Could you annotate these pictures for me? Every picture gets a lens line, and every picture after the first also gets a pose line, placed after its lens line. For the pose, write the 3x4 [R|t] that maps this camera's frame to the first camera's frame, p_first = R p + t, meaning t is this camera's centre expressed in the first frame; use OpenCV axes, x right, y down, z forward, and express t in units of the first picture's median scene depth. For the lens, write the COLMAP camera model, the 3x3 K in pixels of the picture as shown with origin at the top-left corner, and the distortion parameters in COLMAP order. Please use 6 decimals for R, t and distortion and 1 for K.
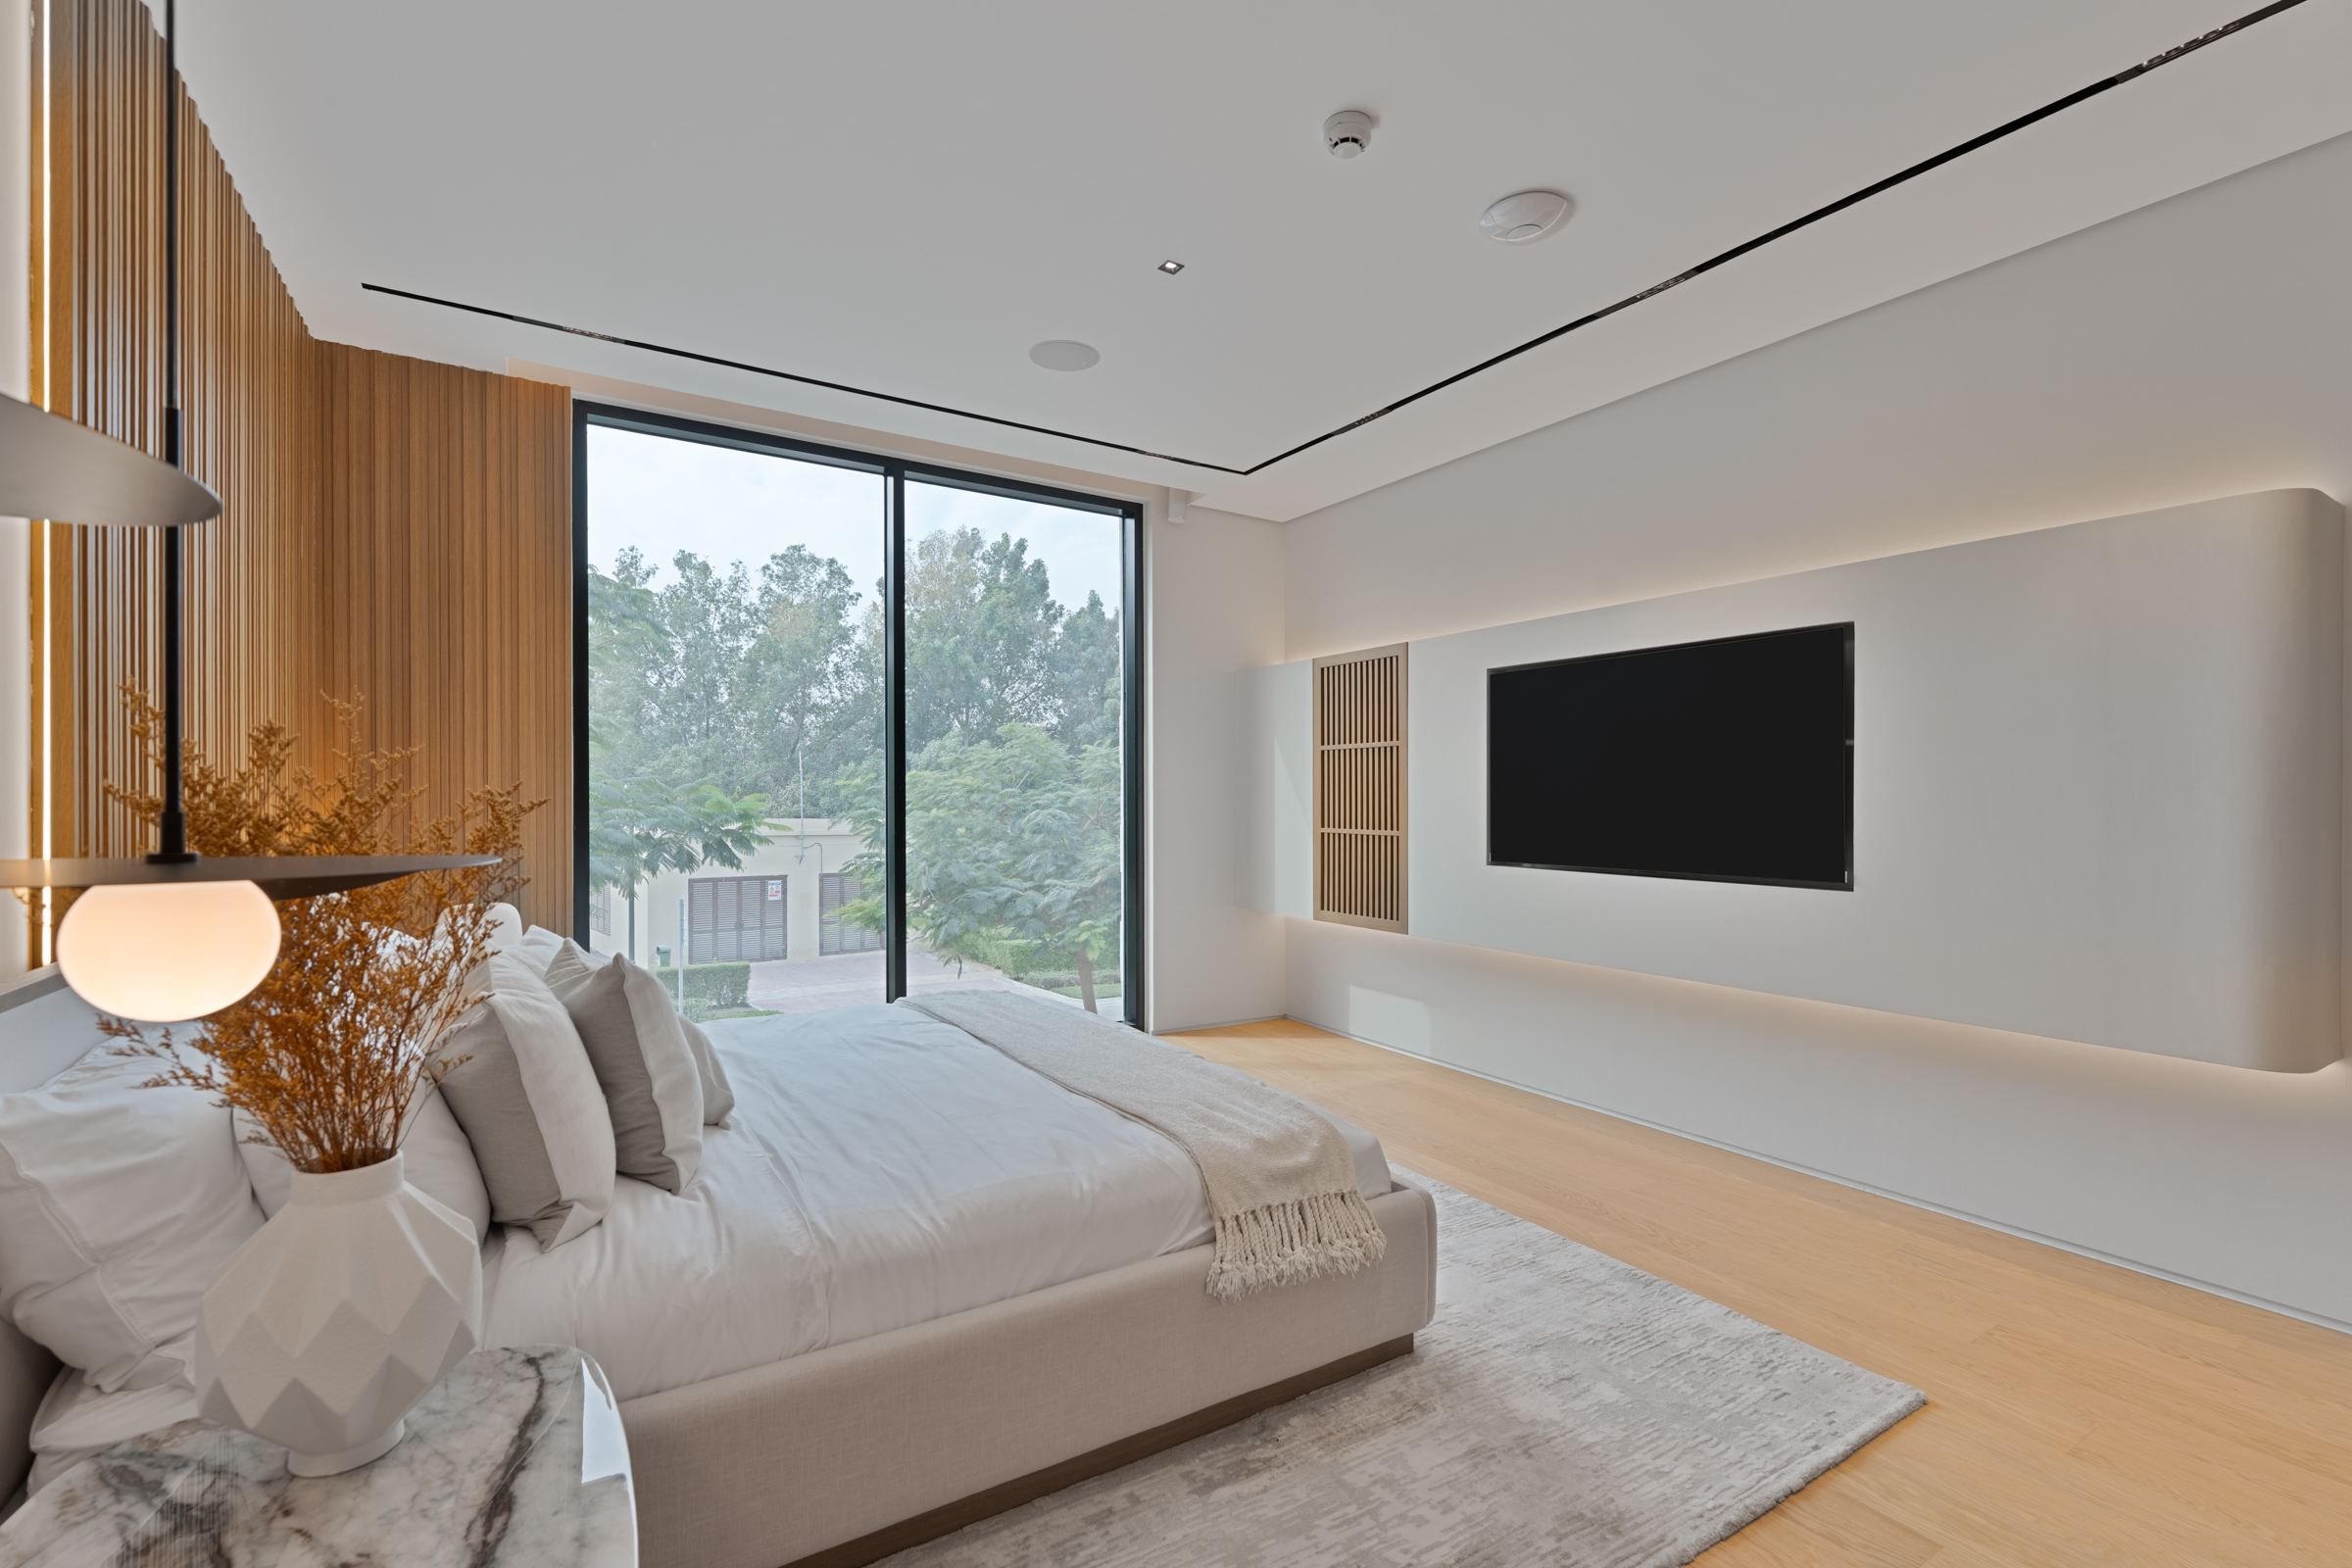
lens RADIAL K [[1015.9, 0, 1176.0], [0, 1015.9, 784.0], [0, 0, 1]] dist [-0.000917, -0.000506]
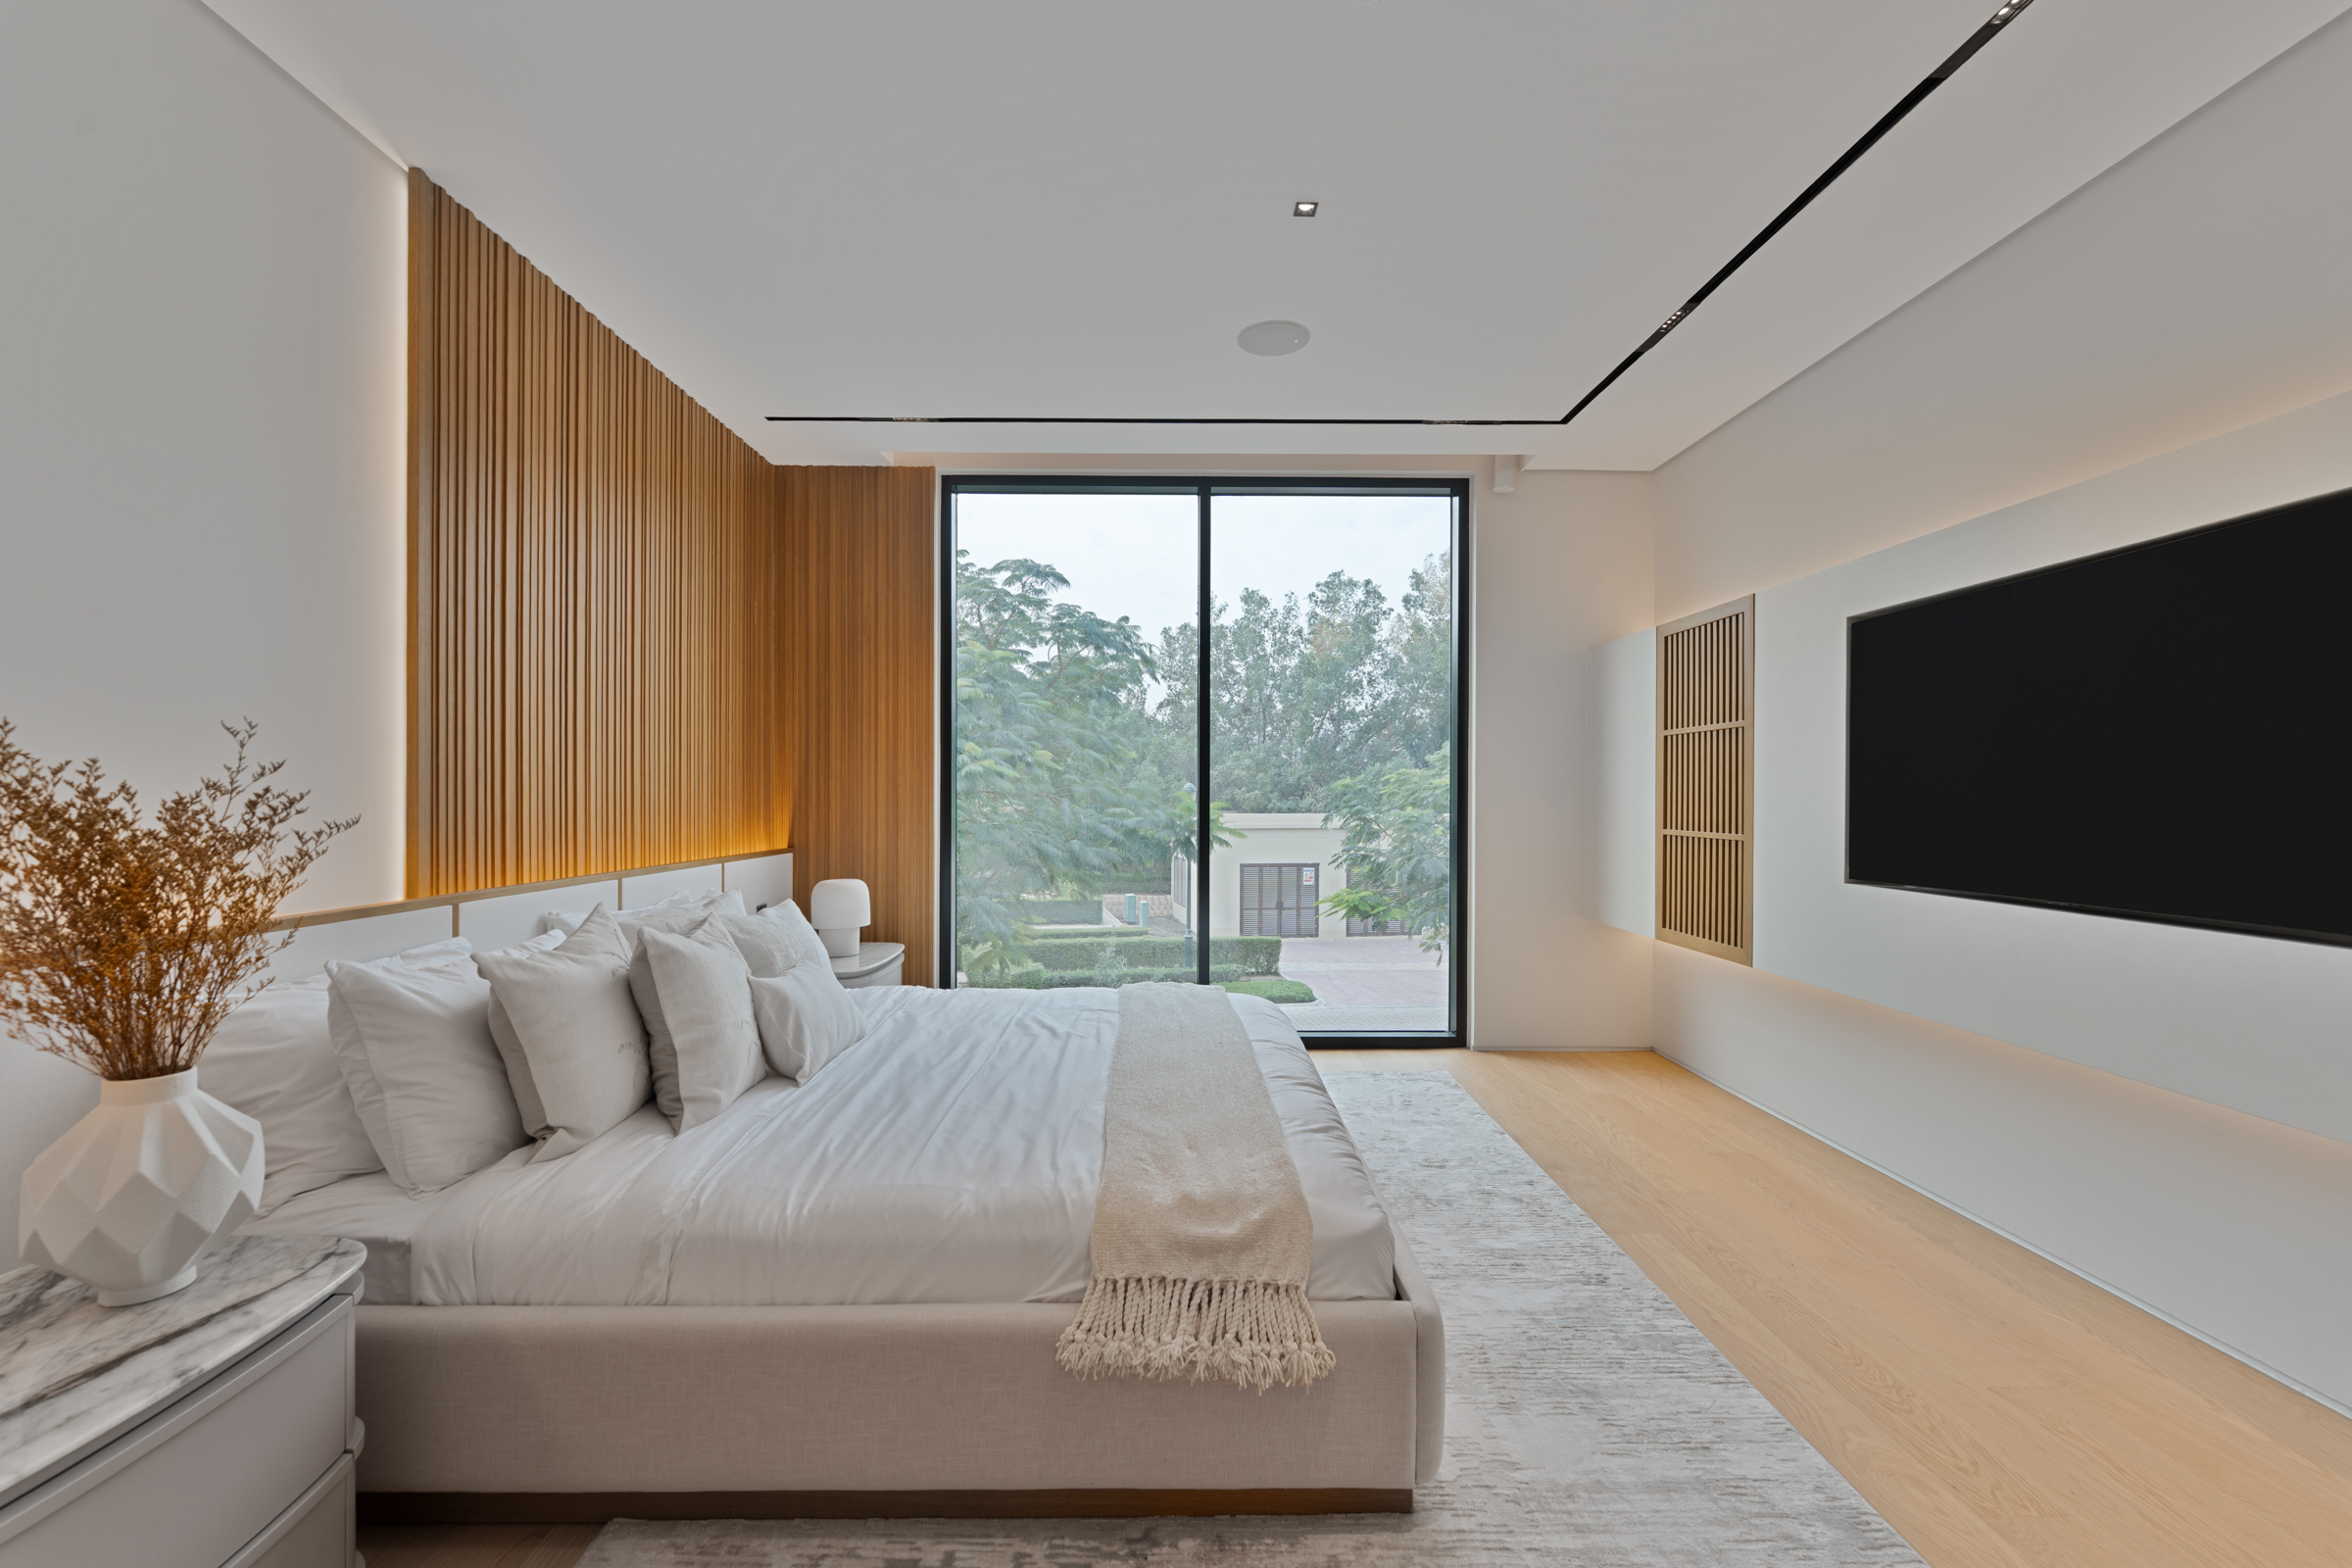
lens RADIAL K [[940.0, 0, 1175.3], [0, 940.0, 788.7], [0, 0, 1]] dist [-0.001803, -0.000340]
pose [[0.854932, -0.008468, -0.518671, 0.219584], [0.012228, 0.999918, 0.003831, 0.002488], [0.518596, -0.009617, 0.854965, 0.146976]]
